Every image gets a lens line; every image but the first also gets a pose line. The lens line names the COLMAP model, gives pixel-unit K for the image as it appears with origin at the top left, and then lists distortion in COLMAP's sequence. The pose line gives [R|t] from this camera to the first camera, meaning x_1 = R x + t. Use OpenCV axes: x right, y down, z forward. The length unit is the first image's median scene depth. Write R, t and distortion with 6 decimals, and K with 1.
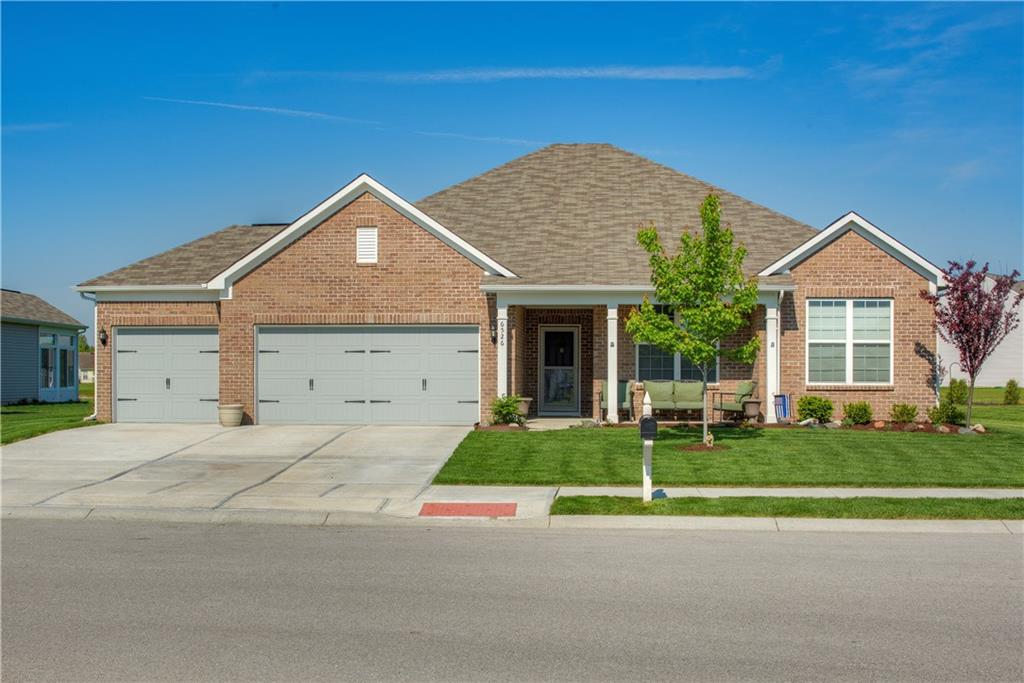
lens RADIAL K [[1329.5, 0, 512.0], [0, 1329.5, 341.5], [0, 0, 1]] dist [0.001609, -0.000271]
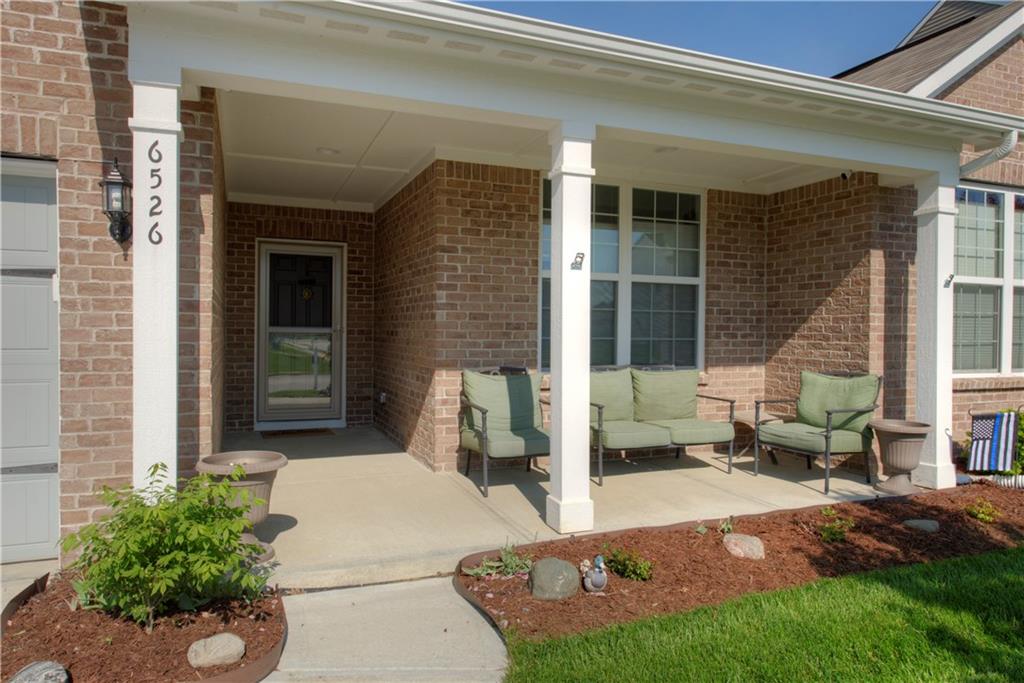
lens RADIAL K [[668.4, 0, 512.0], [0, 668.4, 341.5], [0, 0, 1]] dist [-0.008114, -0.002171]
pose [[0.898995, -0.001451, 0.437956, -0.002316], [-0.020076, 0.998807, 0.044521, 0.013342], [-0.437498, -0.048817, 0.897893, 0.856629]]
